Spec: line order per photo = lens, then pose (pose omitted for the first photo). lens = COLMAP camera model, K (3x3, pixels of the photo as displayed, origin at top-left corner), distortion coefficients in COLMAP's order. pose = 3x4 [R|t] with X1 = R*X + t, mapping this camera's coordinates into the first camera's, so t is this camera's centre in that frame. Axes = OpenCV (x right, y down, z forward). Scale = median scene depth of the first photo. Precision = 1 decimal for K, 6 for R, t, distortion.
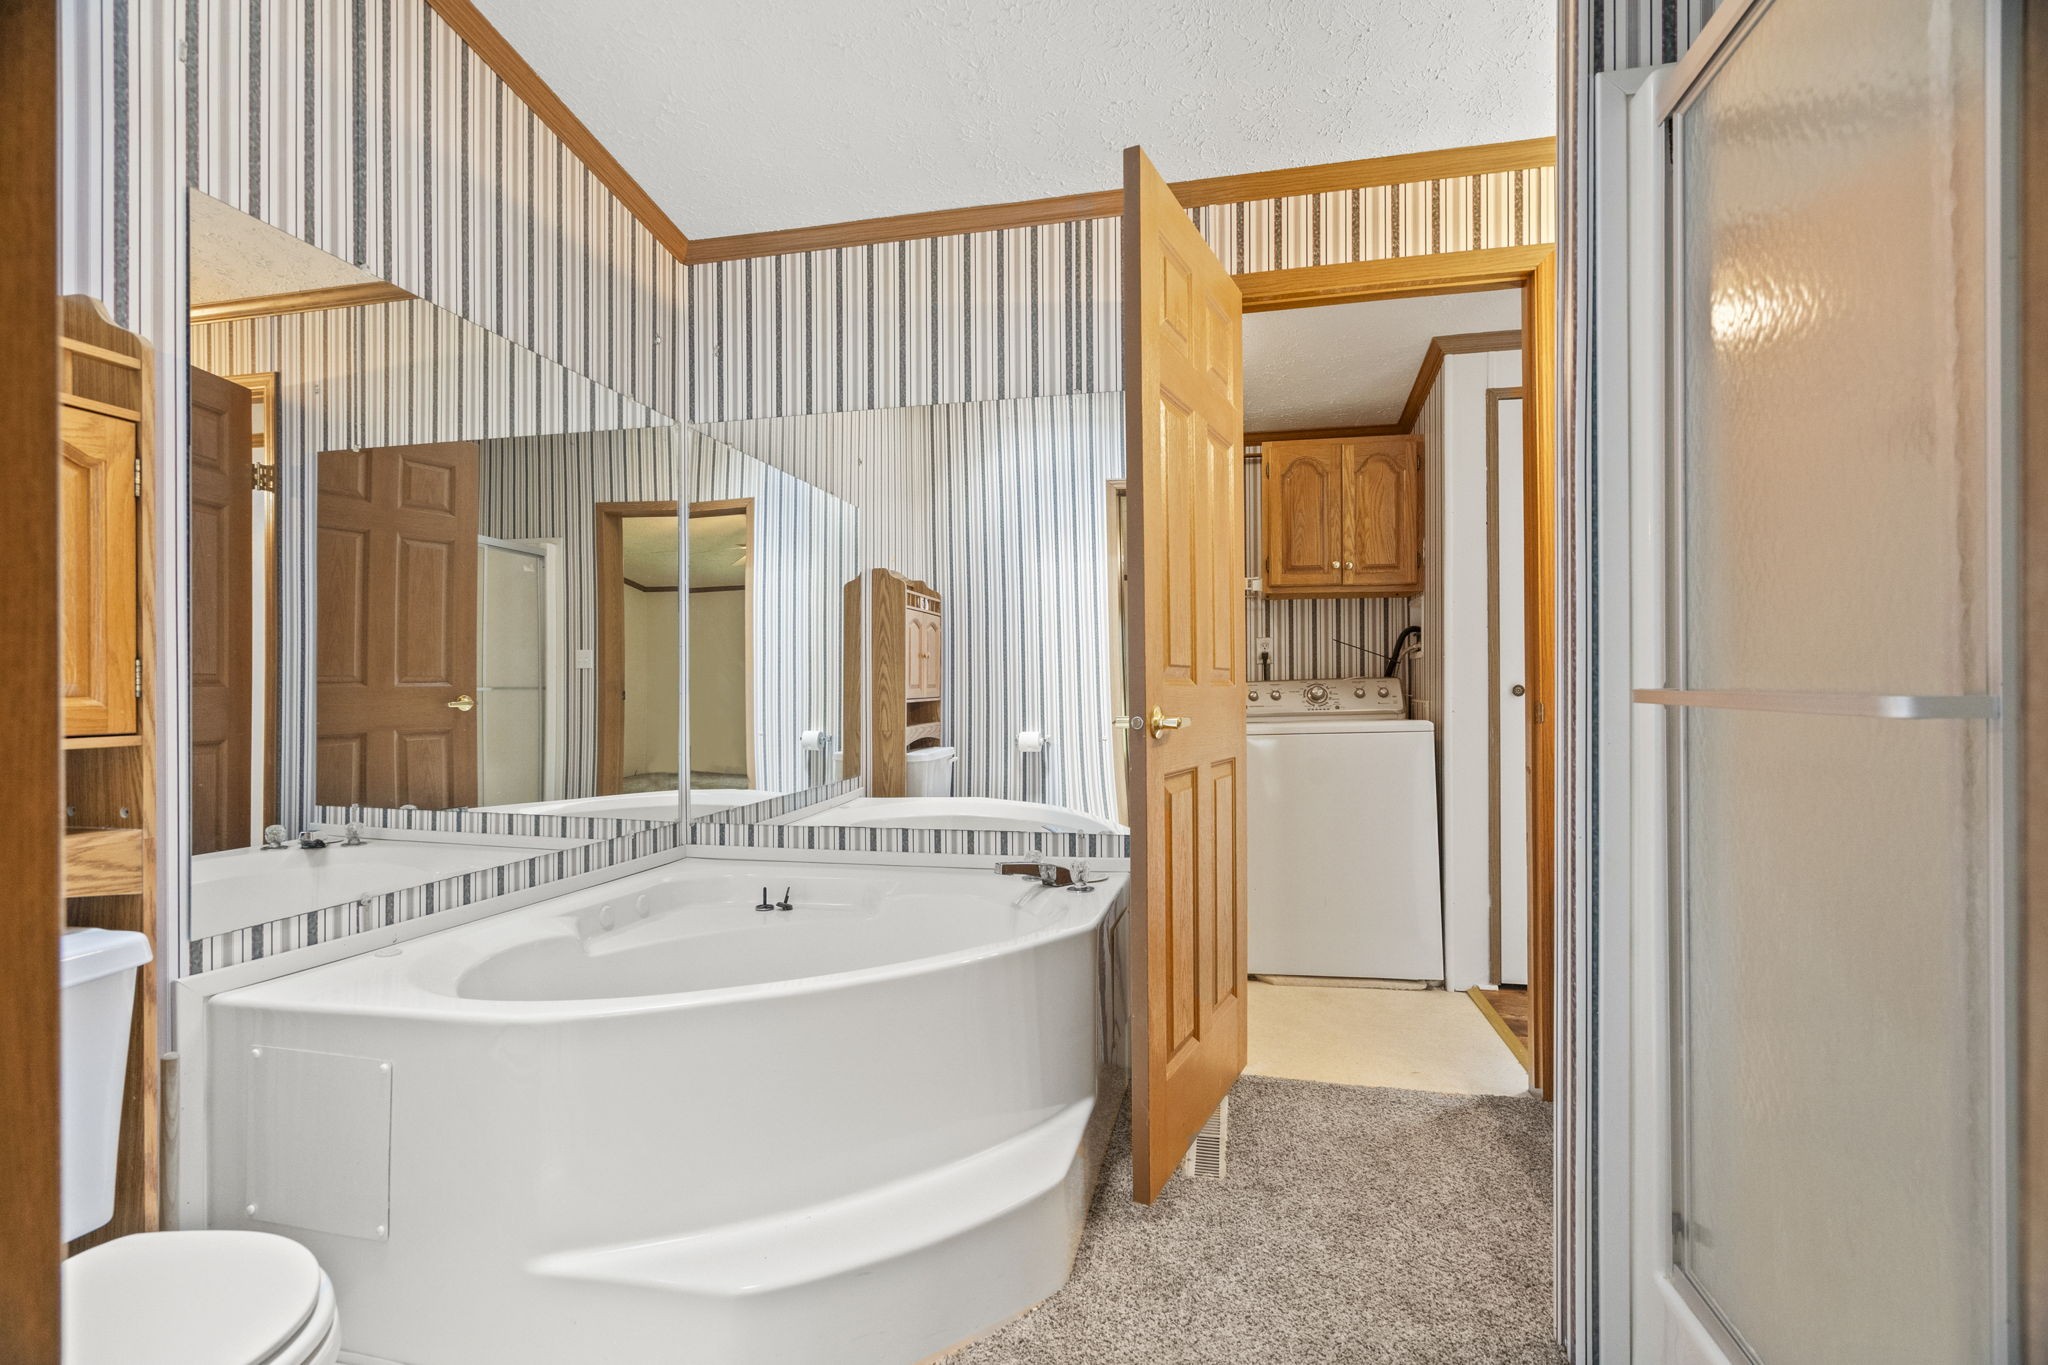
lens RADIAL K [[927.1, 0, 1024.7], [0, 927.1, 701.7], [0, 0, 1]] dist [-0.000080, 0.000212]
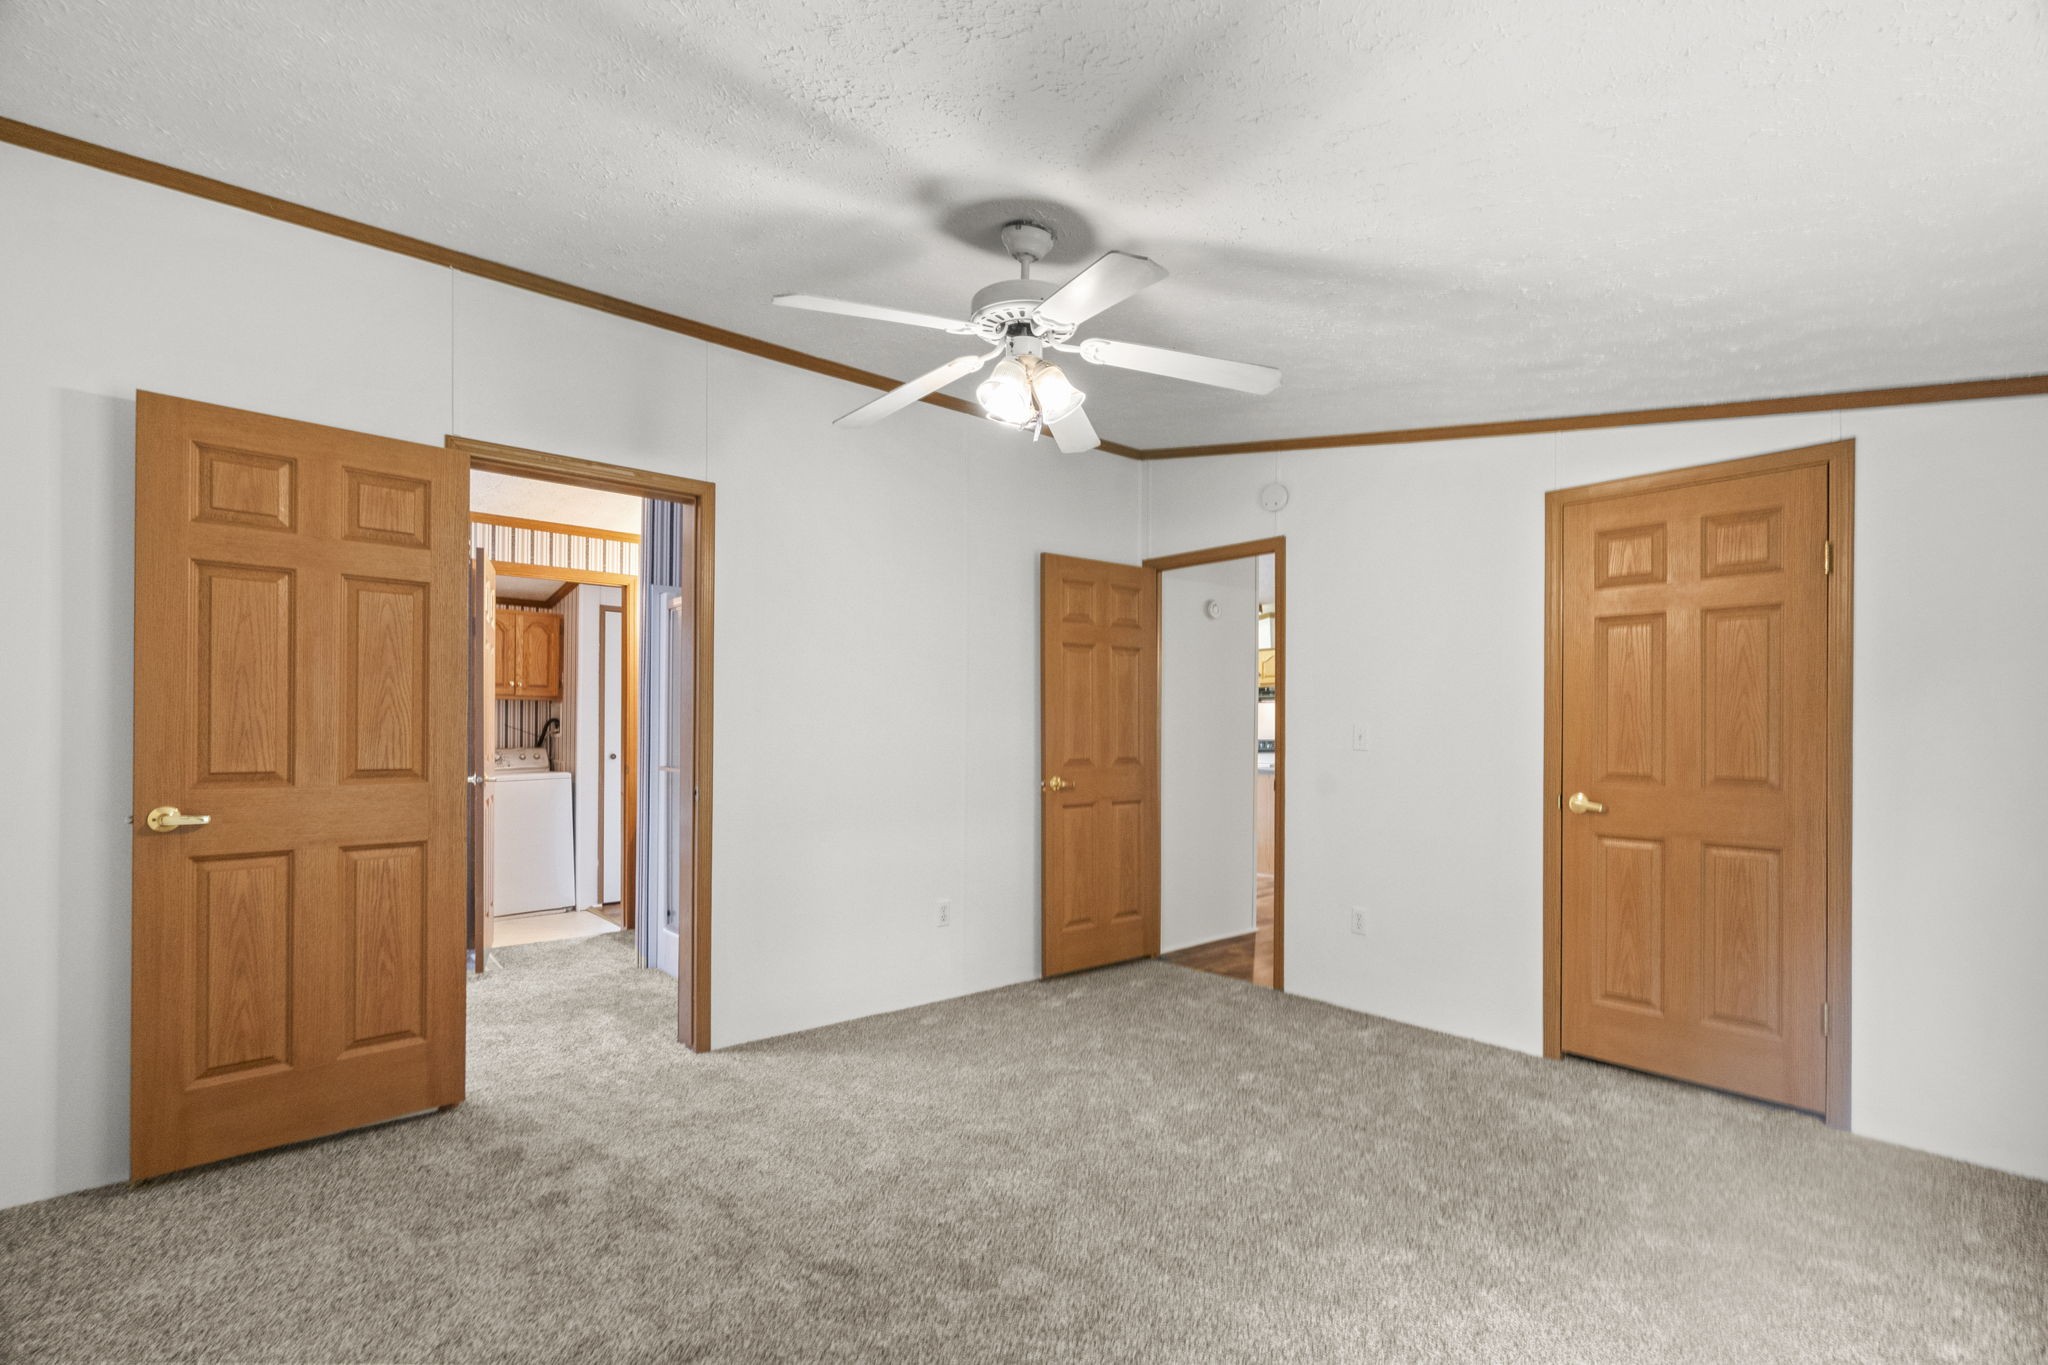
lens RADIAL K [[927.1, 0, 1024.7], [0, 927.1, 701.7], [0, 0, 1]] dist [-0.000080, 0.000212]
pose [[0.589971, 0.030541, 0.806847, -0.543431], [0.005542, 0.999108, -0.041871, -0.039537], [-0.807405, 0.029174, 0.589275, -0.871165]]
